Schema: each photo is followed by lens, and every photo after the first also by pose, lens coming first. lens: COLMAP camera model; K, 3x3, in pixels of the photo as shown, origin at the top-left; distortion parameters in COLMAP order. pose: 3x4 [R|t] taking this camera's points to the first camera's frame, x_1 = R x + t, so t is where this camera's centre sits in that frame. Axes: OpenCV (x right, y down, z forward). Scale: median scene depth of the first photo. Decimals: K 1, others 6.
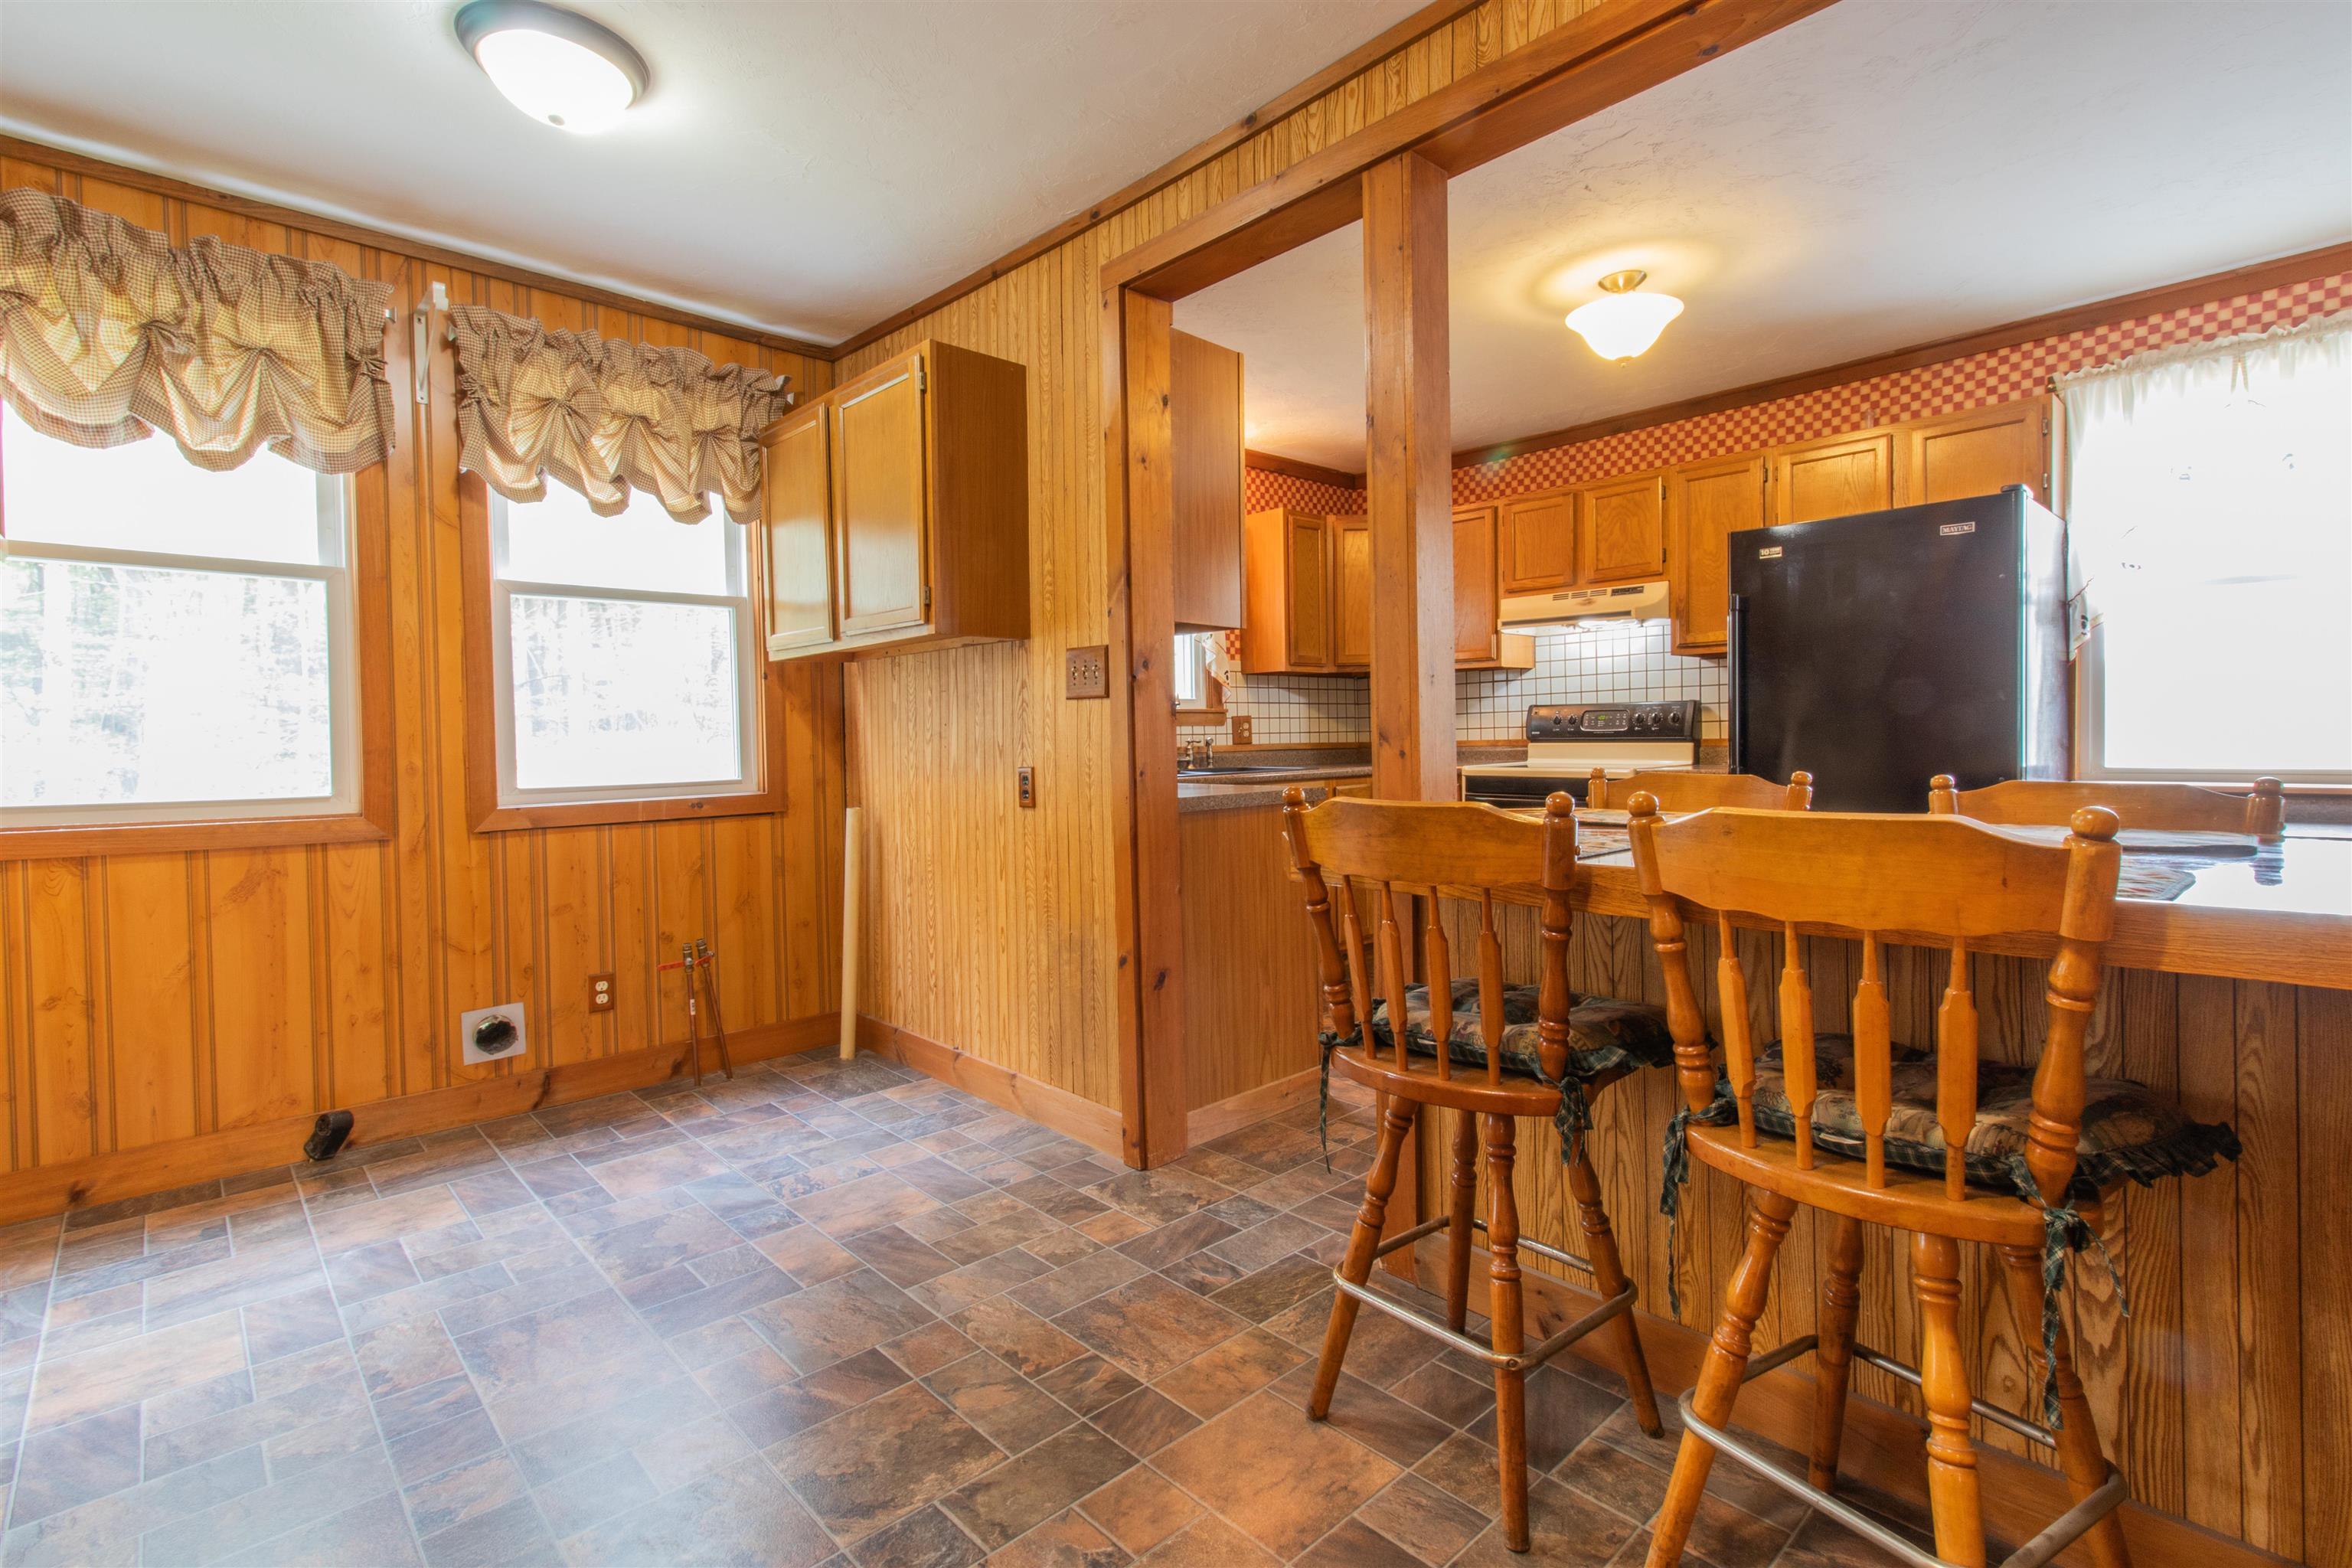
lens RADIAL K [[1080.6, 0, 1210.1], [0, 1080.6, 761.0], [0, 0, 1]] dist [0.008113, -0.001119]
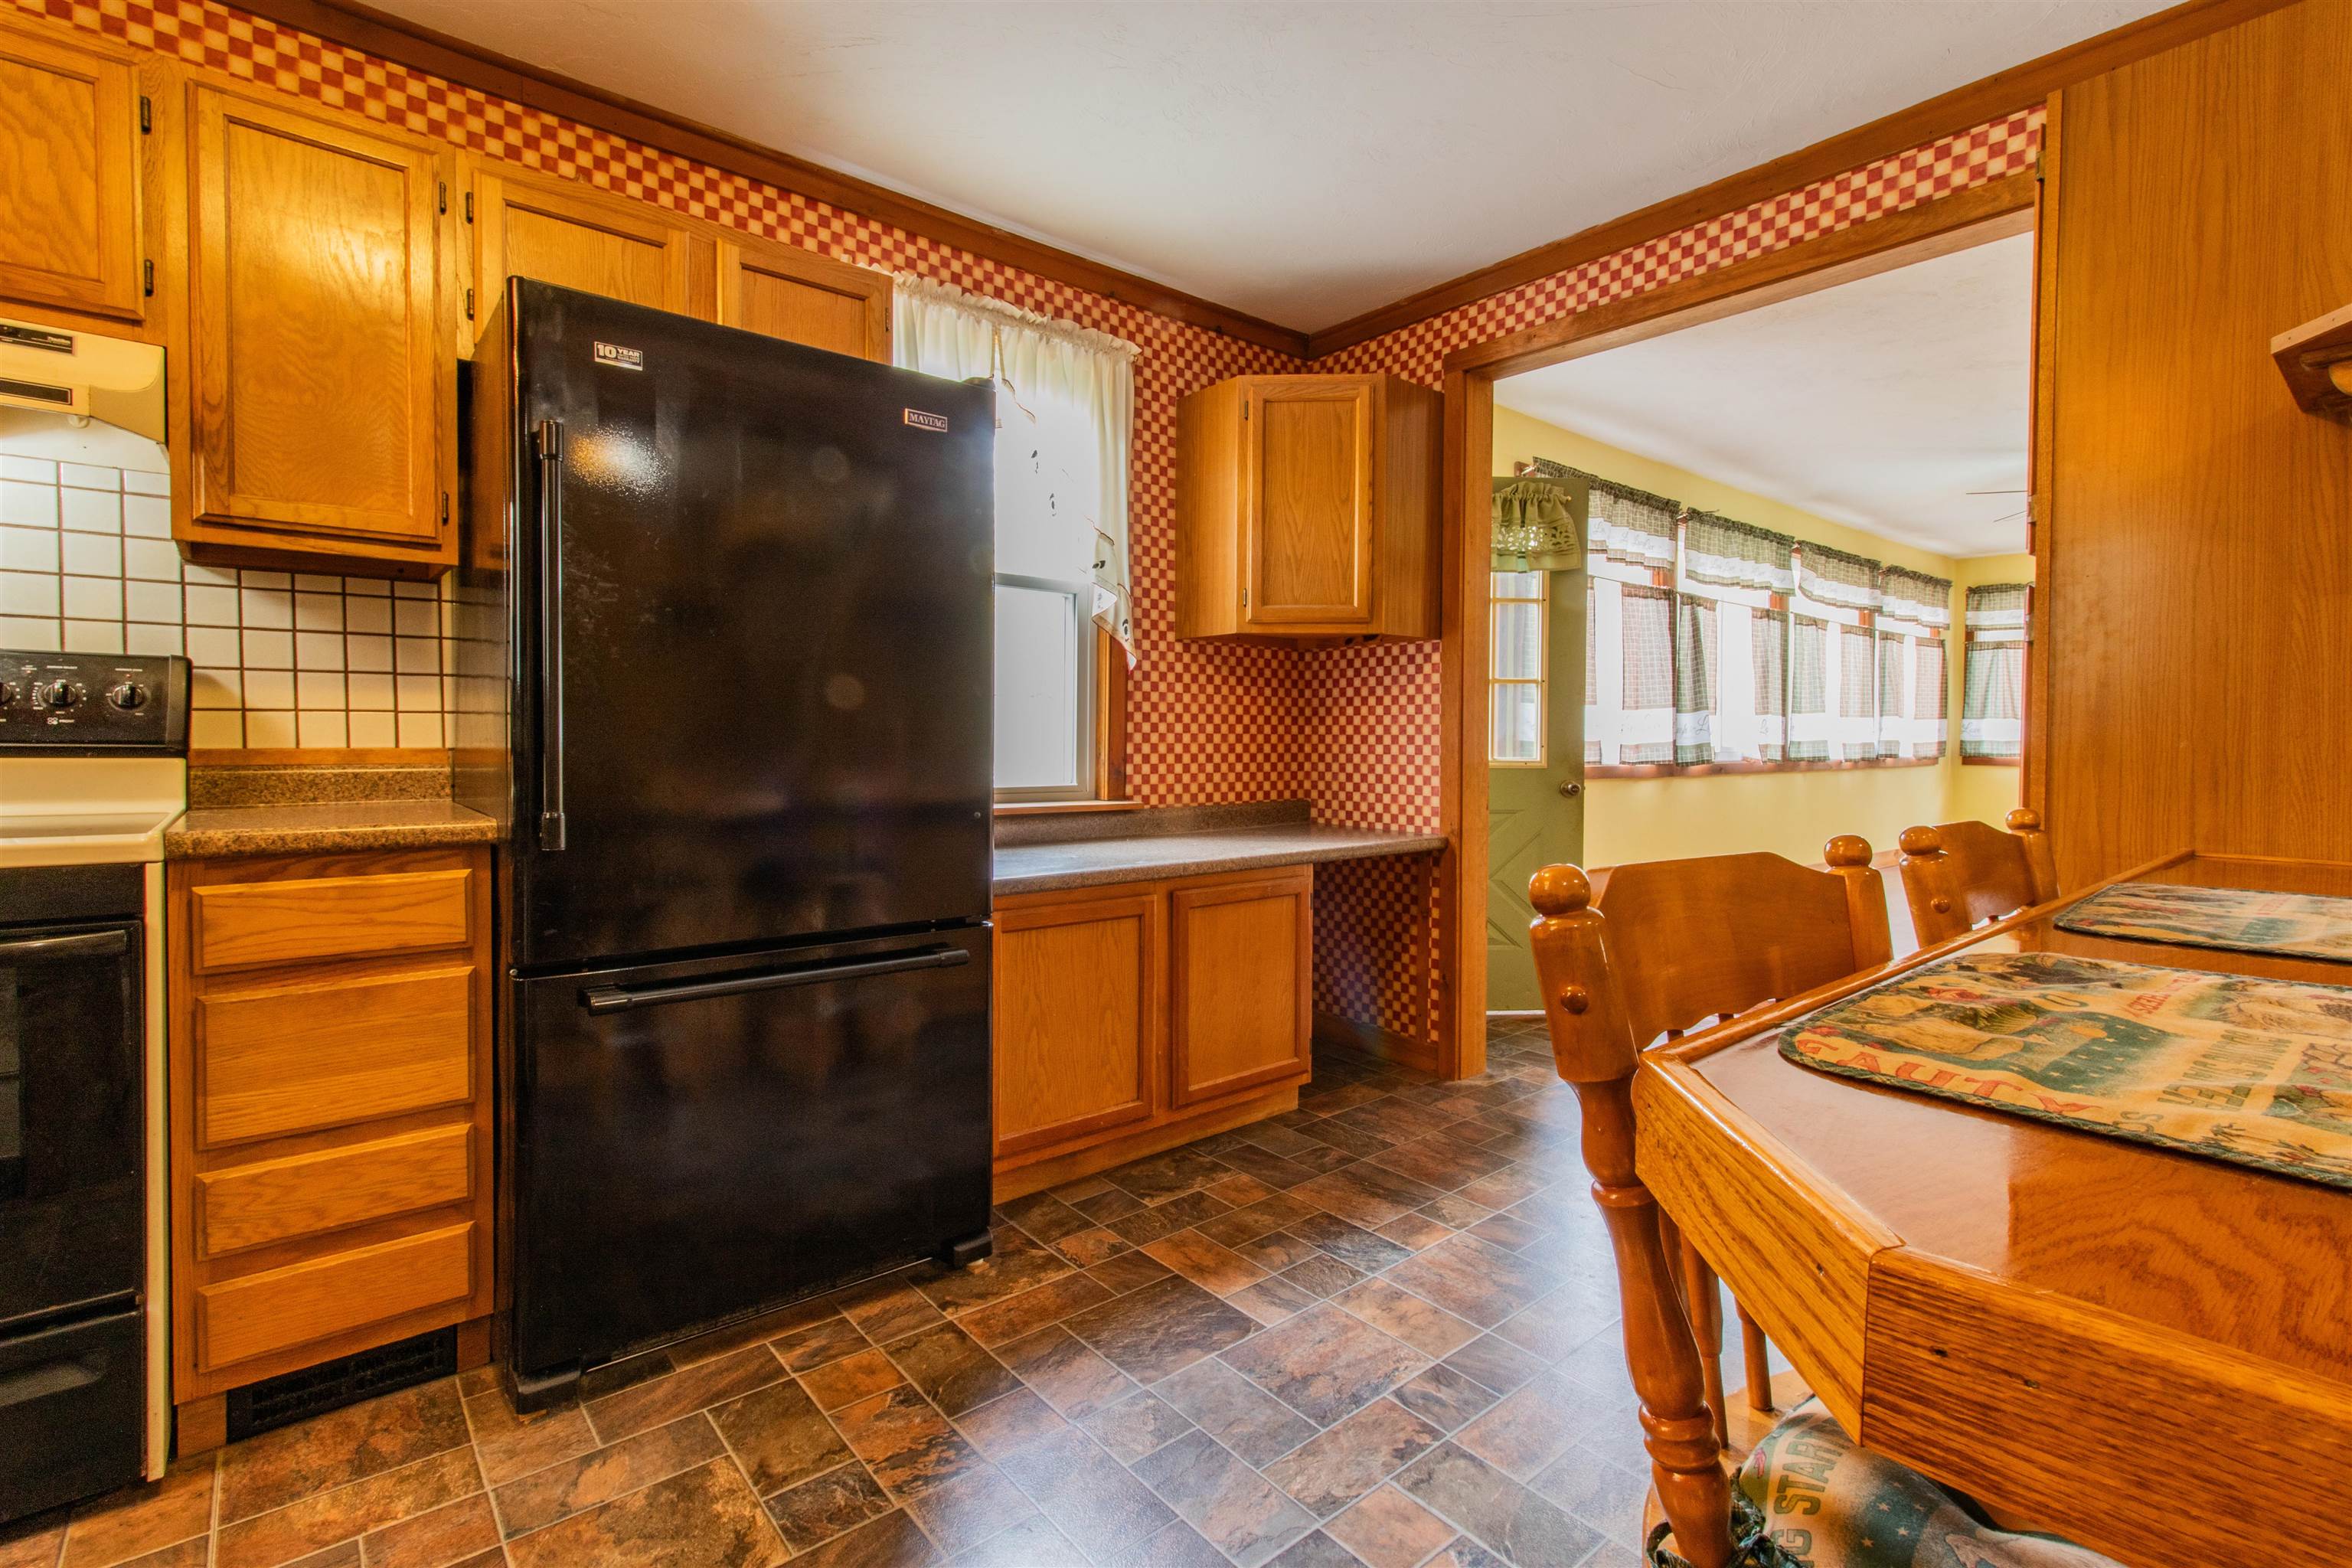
lens RADIAL K [[1081.5, 0, 1198.4], [0, 1081.5, 763.1], [0, 0, 1]] dist [0.004296, -0.000172]
pose [[0.066509, -0.006300, 0.997766, 0.053608], [0.014080, 0.999886, 0.005375, -0.012134], [-0.997686, 0.013691, 0.066590, 0.605221]]
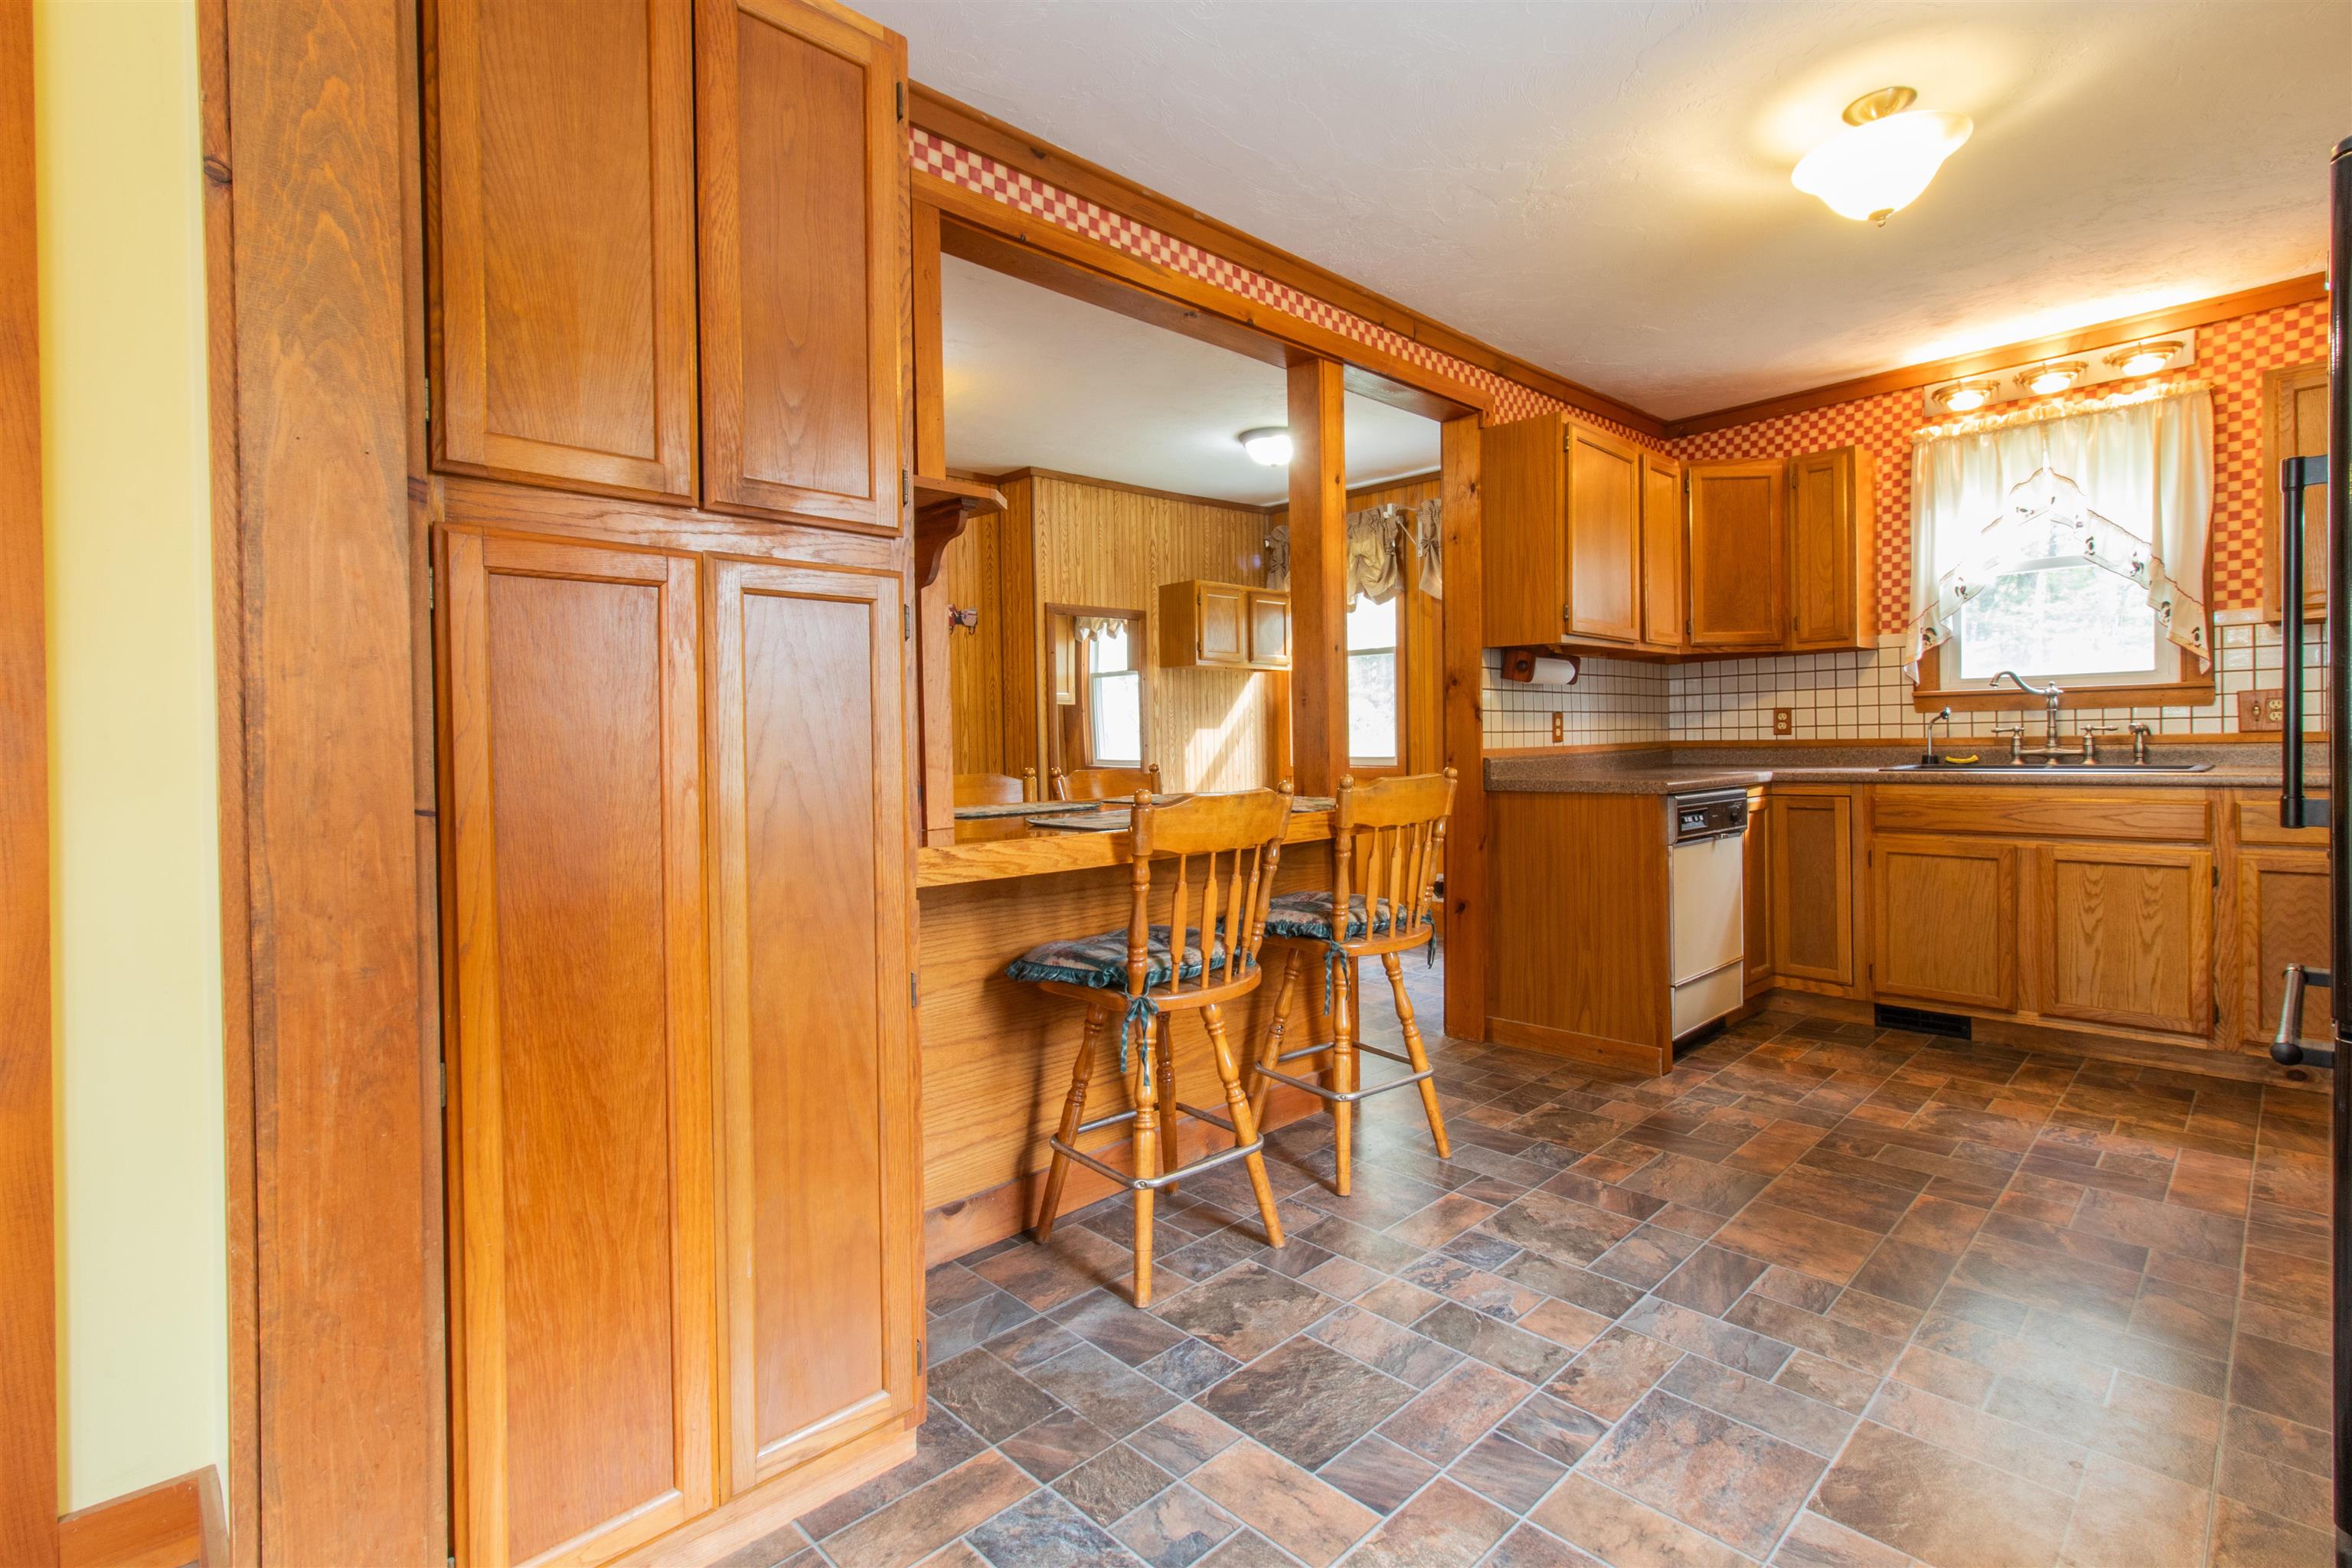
lens RADIAL K [[1080.6, 0, 1195.4], [0, 1080.6, 755.8], [0, 0, 1]] dist [0.008113, -0.001119]
pose [[0.001824, 0.032808, -0.999460, 0.848184], [-0.005012, 0.999449, 0.032799, -0.023763], [0.999986, 0.004949, 0.001987, 0.412266]]
